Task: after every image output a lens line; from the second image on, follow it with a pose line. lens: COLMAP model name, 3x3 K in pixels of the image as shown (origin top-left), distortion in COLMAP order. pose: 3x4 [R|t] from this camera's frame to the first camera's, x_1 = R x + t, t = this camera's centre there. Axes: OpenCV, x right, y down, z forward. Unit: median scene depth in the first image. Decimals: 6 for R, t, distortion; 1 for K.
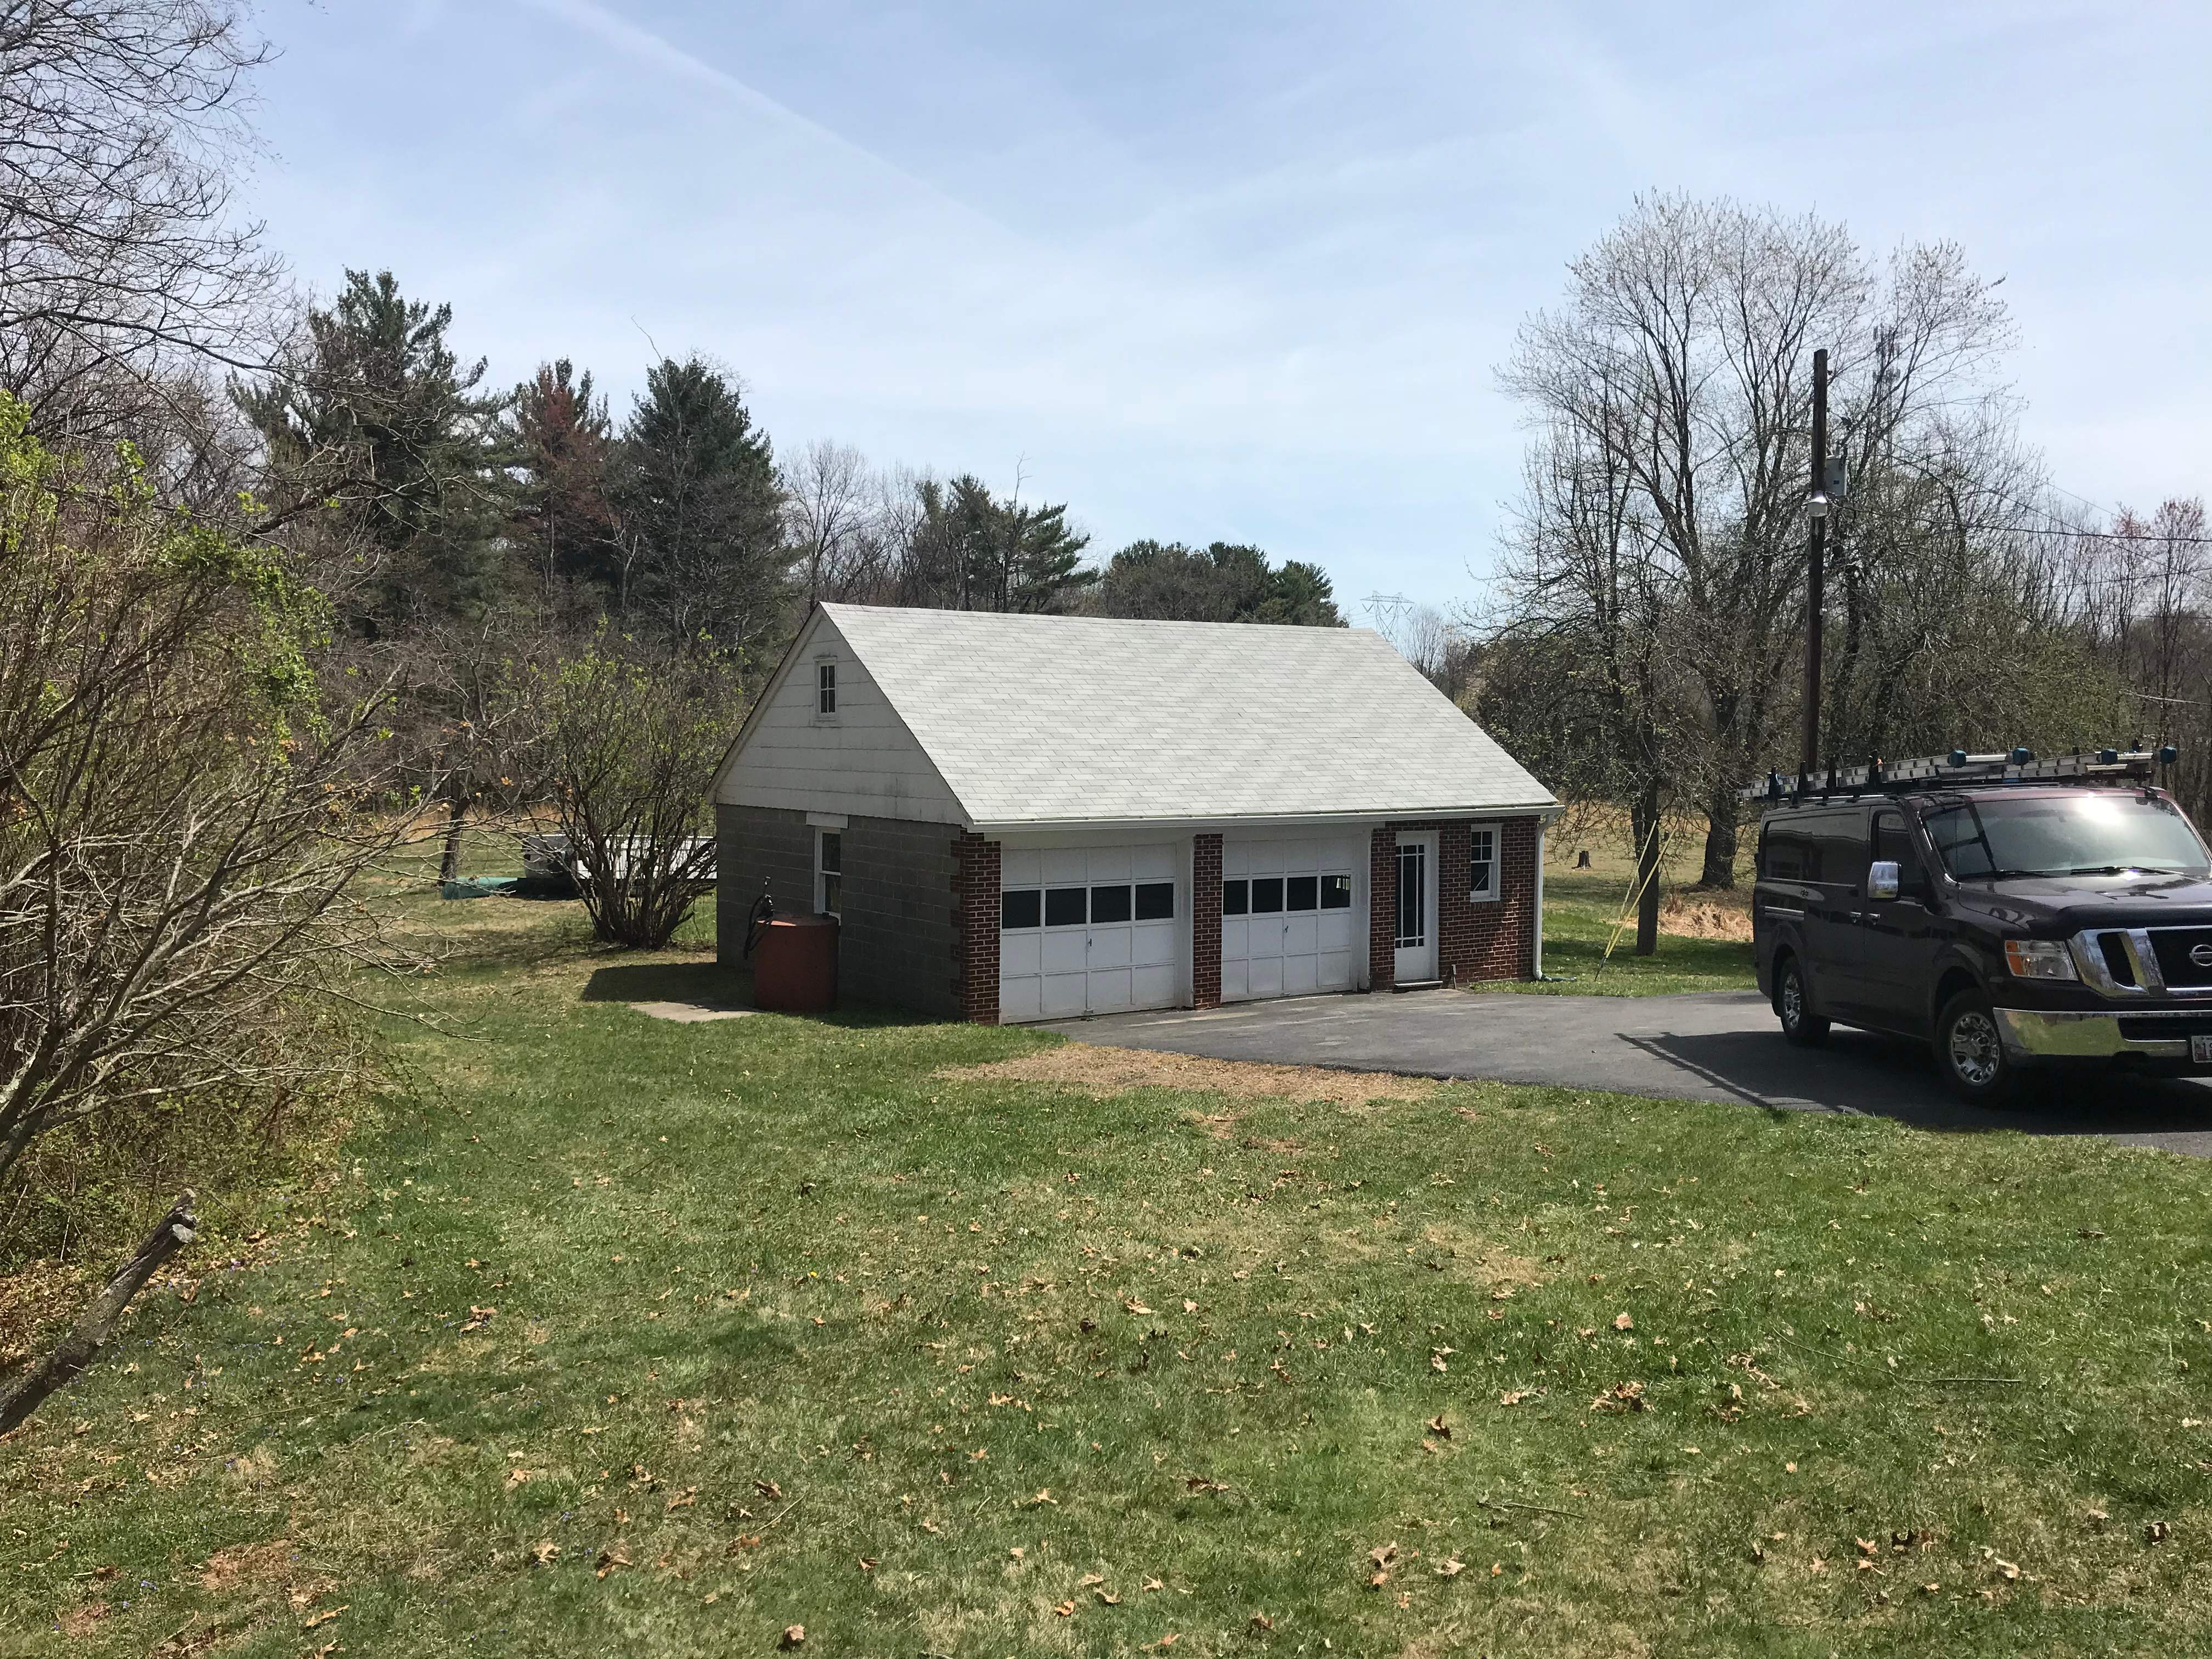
lens RADIAL K [[1819.1, 0, 1102.0], [0, 1819.1, 831.2], [0, 0, 1]] dist [0.040359, -0.037749]
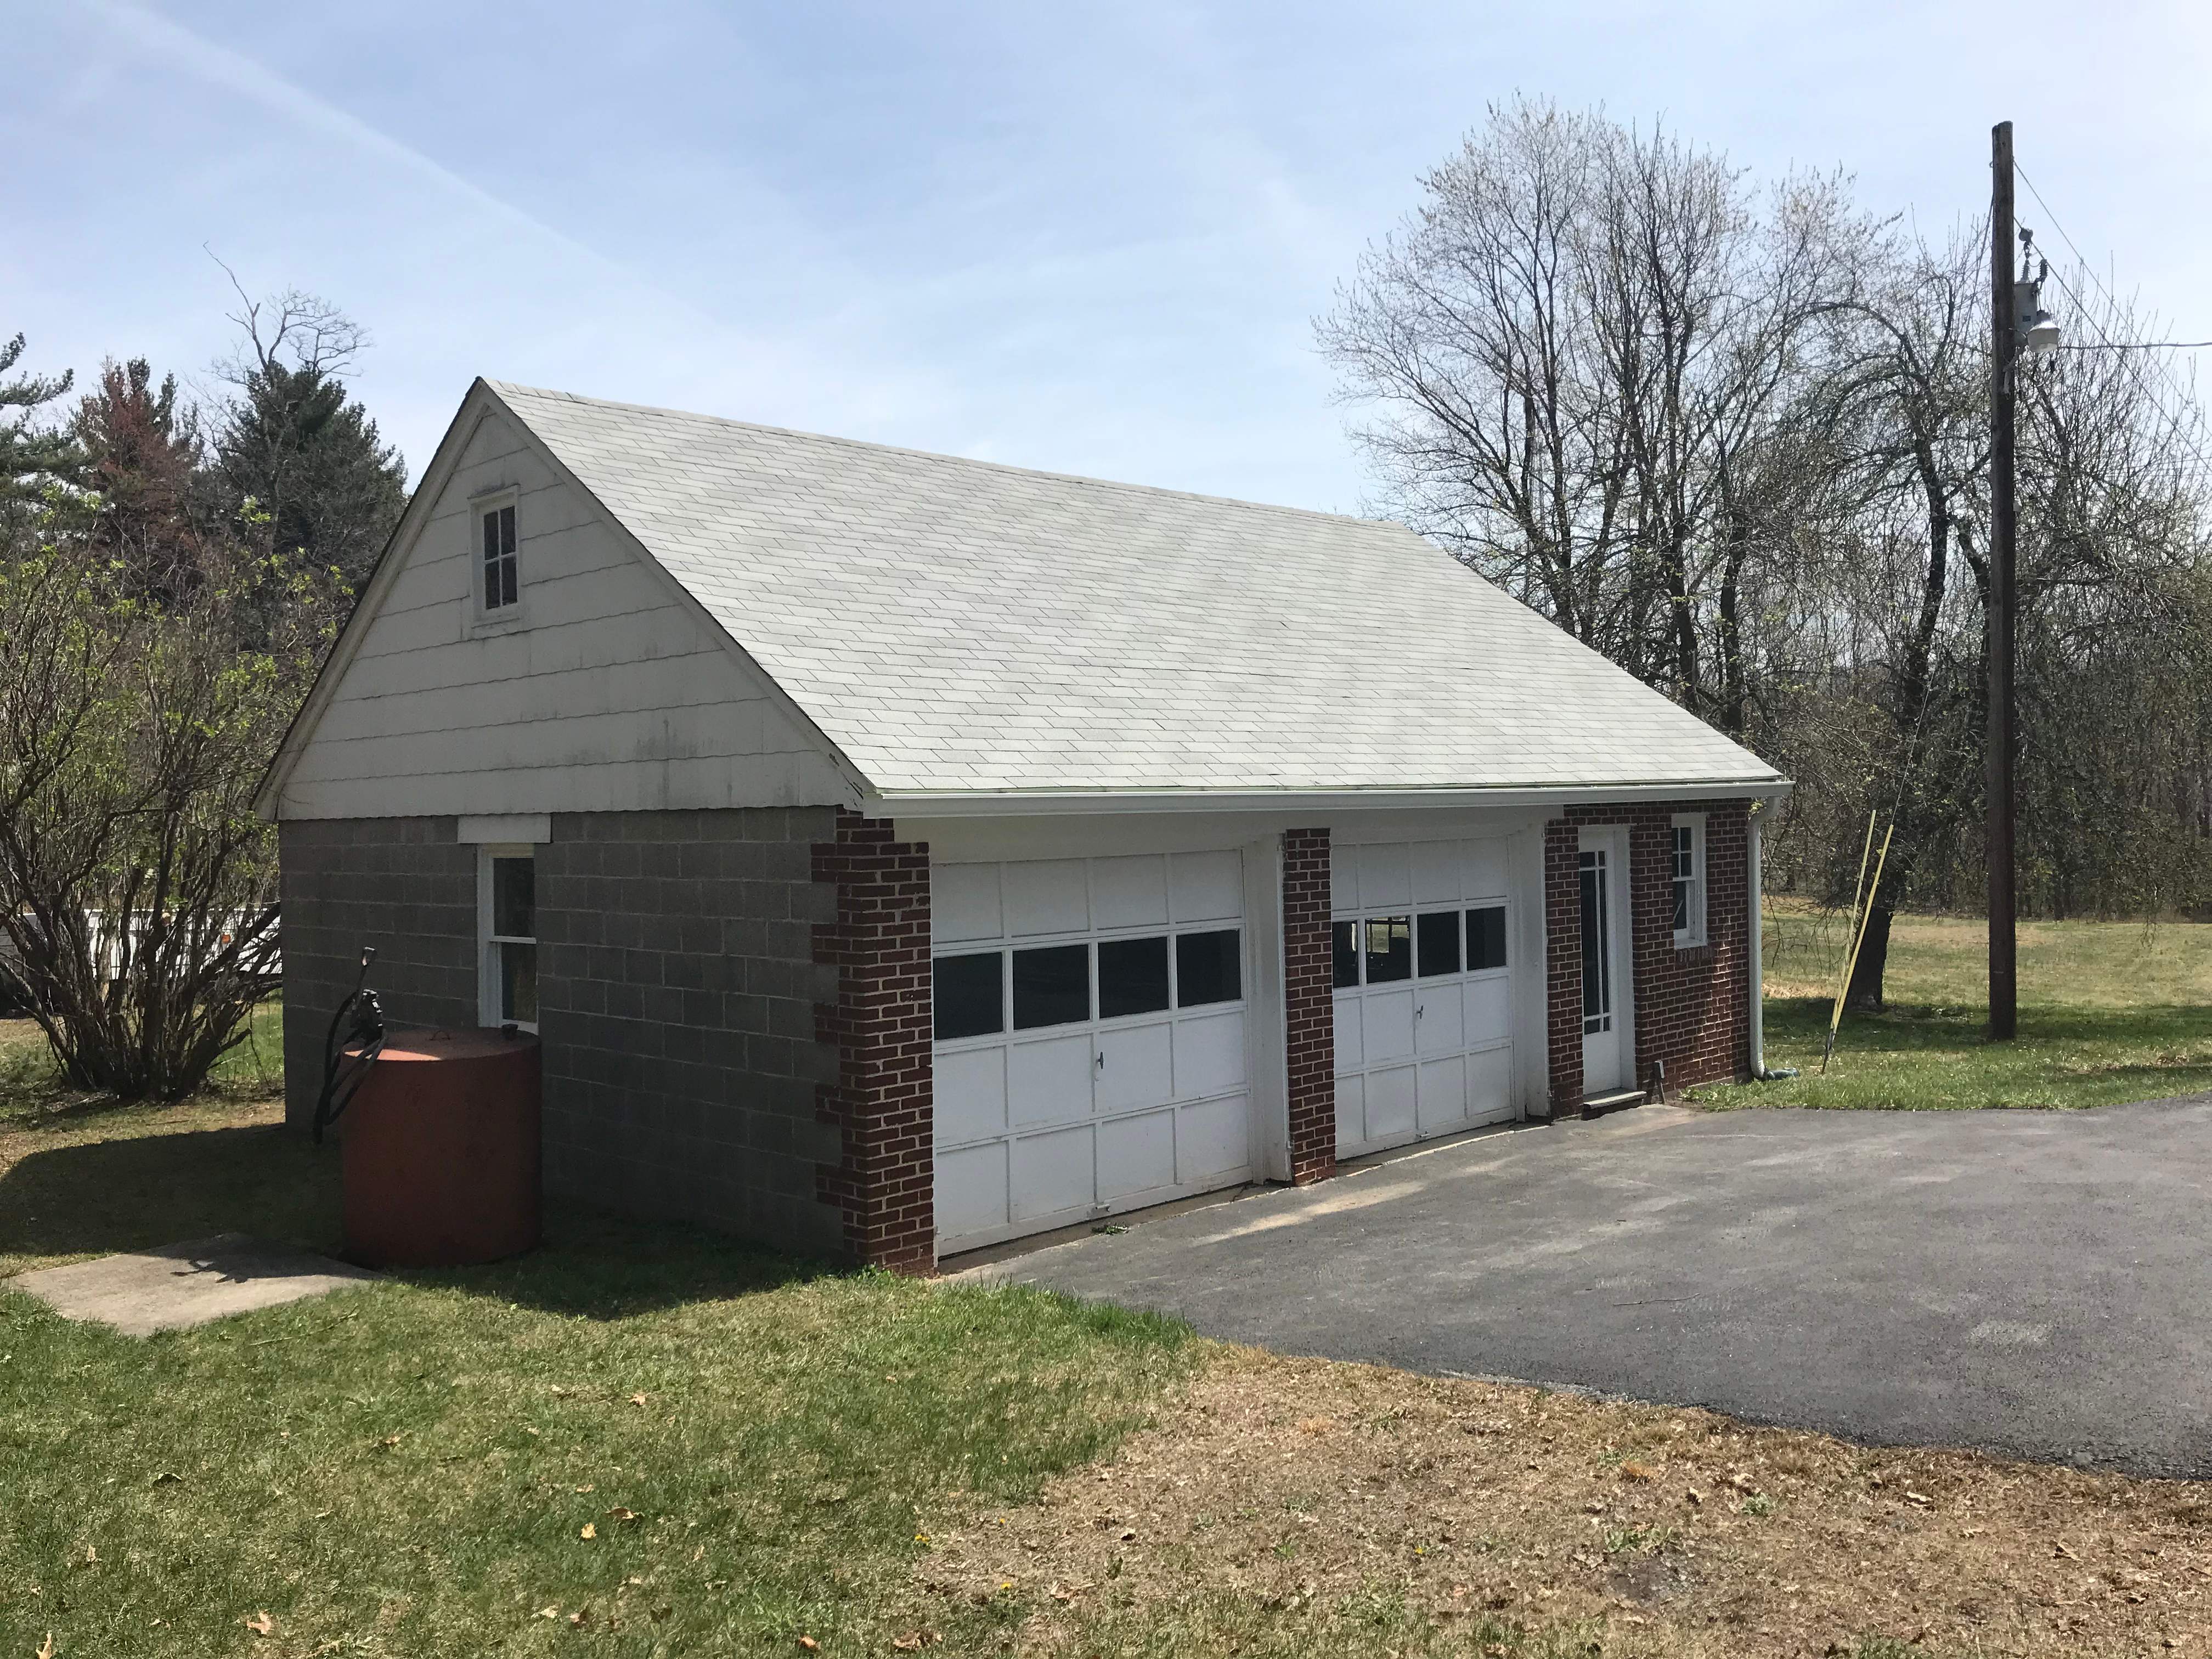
lens RADIAL K [[1819.1, 0, 1120.2], [0, 1819.1, 833.3], [0, 0, 1]] dist [0.040359, -0.037749]
pose [[0.982101, -0.028480, 0.186187, -0.081653], [0.035972, 0.998668, -0.036985, 0.018757], [-0.184885, 0.043021, 0.981818, 0.498298]]
